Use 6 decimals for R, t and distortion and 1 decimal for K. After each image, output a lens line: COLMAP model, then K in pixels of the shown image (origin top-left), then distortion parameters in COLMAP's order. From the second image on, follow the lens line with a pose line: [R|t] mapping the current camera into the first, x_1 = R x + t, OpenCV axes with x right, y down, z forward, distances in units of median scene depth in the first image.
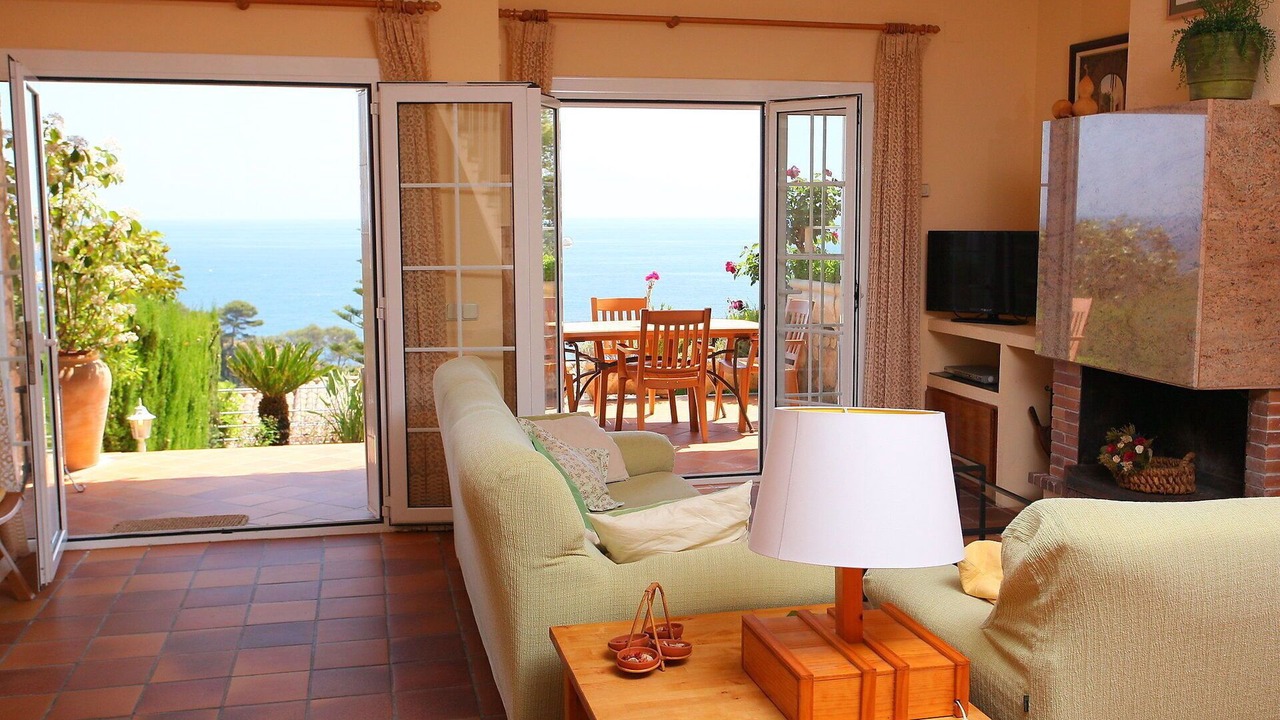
lens RADIAL K [[1242.5, 0, 645.2], [0, 1242.5, 340.8], [0, 0, 1]] dist [0.004678, 0.000000]
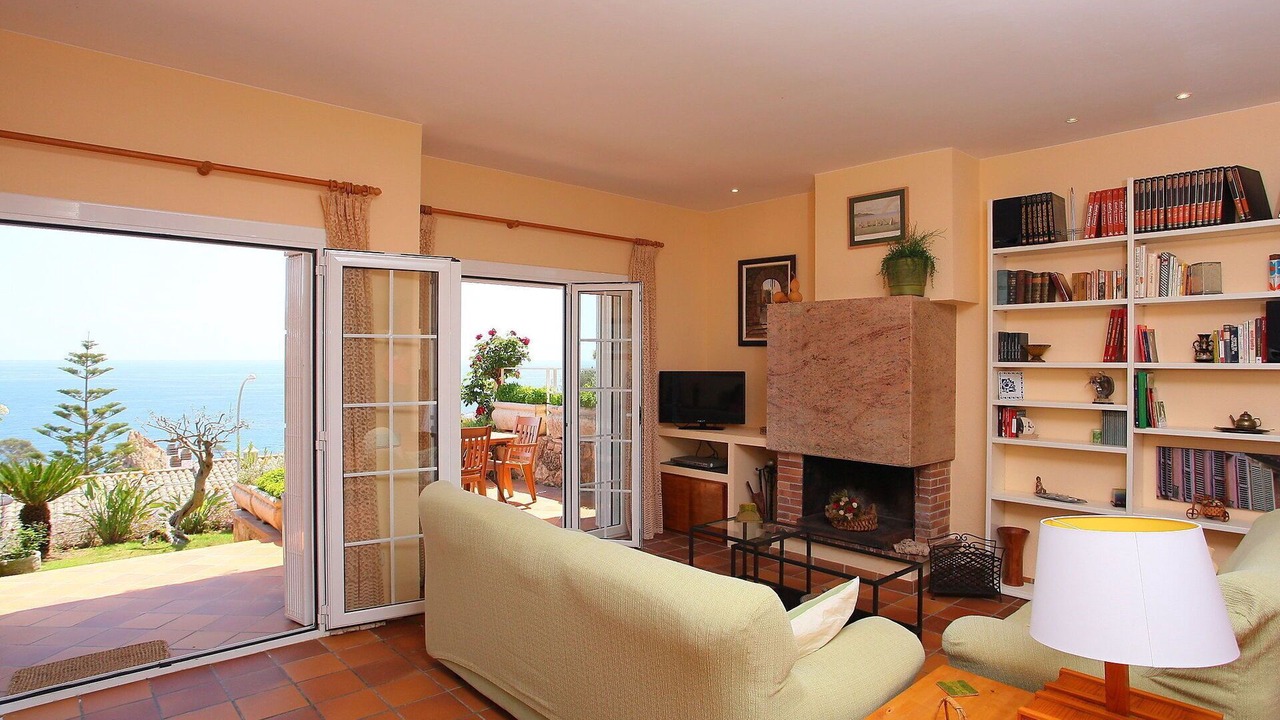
lens RADIAL K [[705.9, 0, 645.1], [0, 705.9, 356.7], [0, 0, 1]] dist [-0.056992, 0.019469]
pose [[0.874244, 0.006033, 0.485449, -0.225744], [0.044386, 0.994742, -0.092297, -0.026304], [-0.483453, 0.102237, 0.869380, 0.243077]]
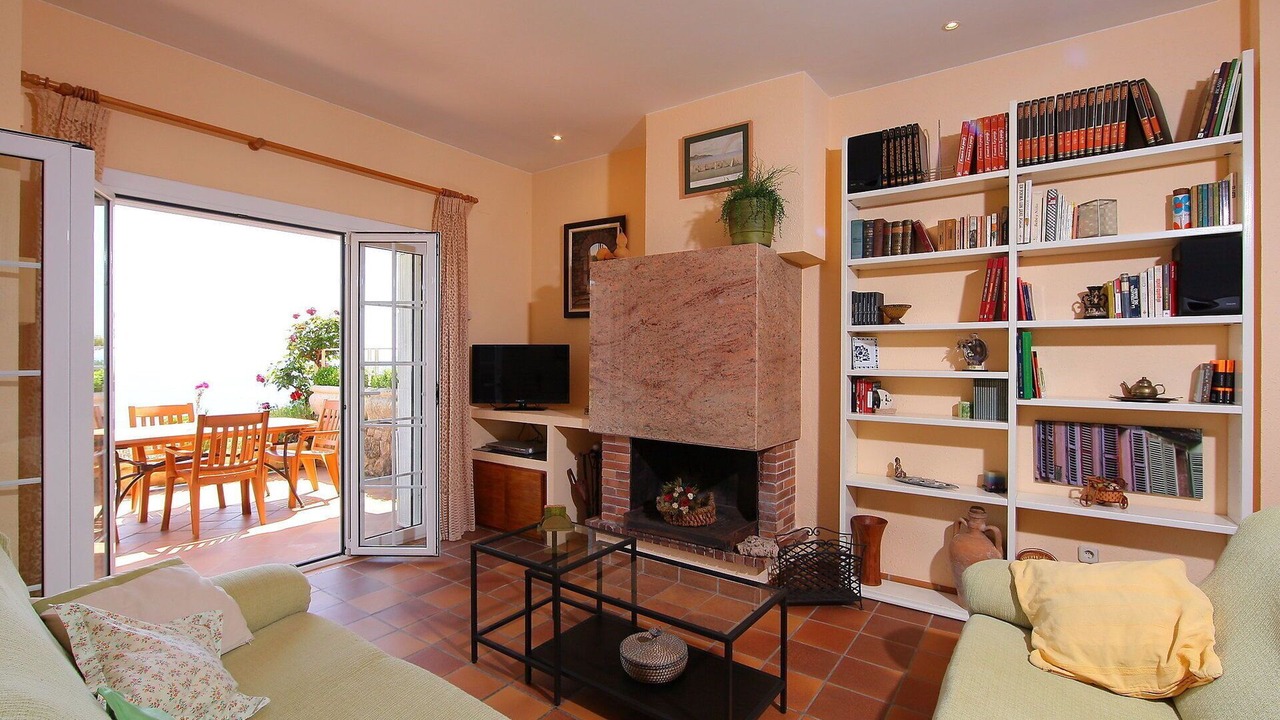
lens RADIAL K [[570.7, 0, 639.6], [0, 570.7, 357.0], [0, 0, 1]] dist [-0.015272, 0.001712]
pose [[0.749477, 0.003404, 0.662021, -0.050378], [0.061178, 0.995352, -0.074378, -0.017784], [-0.659197, 0.096245, 0.745785, 0.426322]]
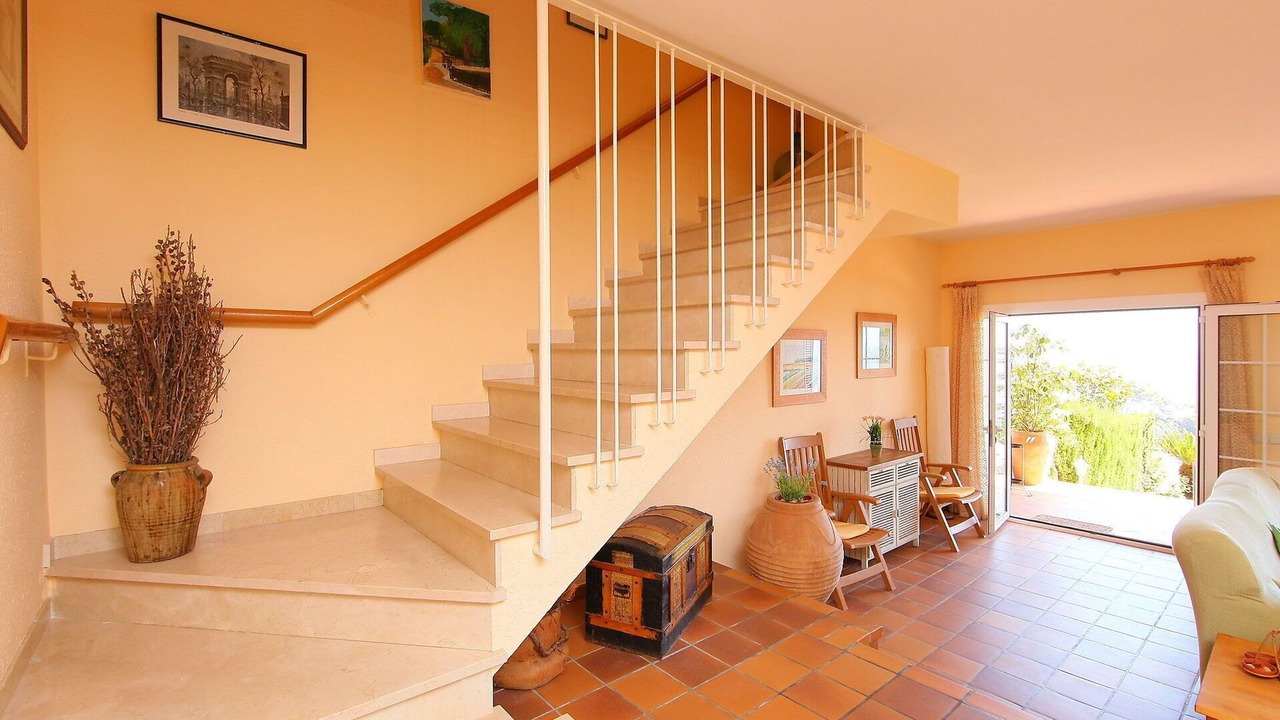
lens RADIAL K [[570.7, 0, 639.3], [0, 570.7, 356.8], [0, 0, 1]] dist [-0.015272, 0.001712]
pose [[0.443024, 0.012783, -0.896419, 0.128190], [-0.086541, 0.995839, -0.028569, -0.033399], [0.892323, 0.090234, 0.442286, -0.068869]]
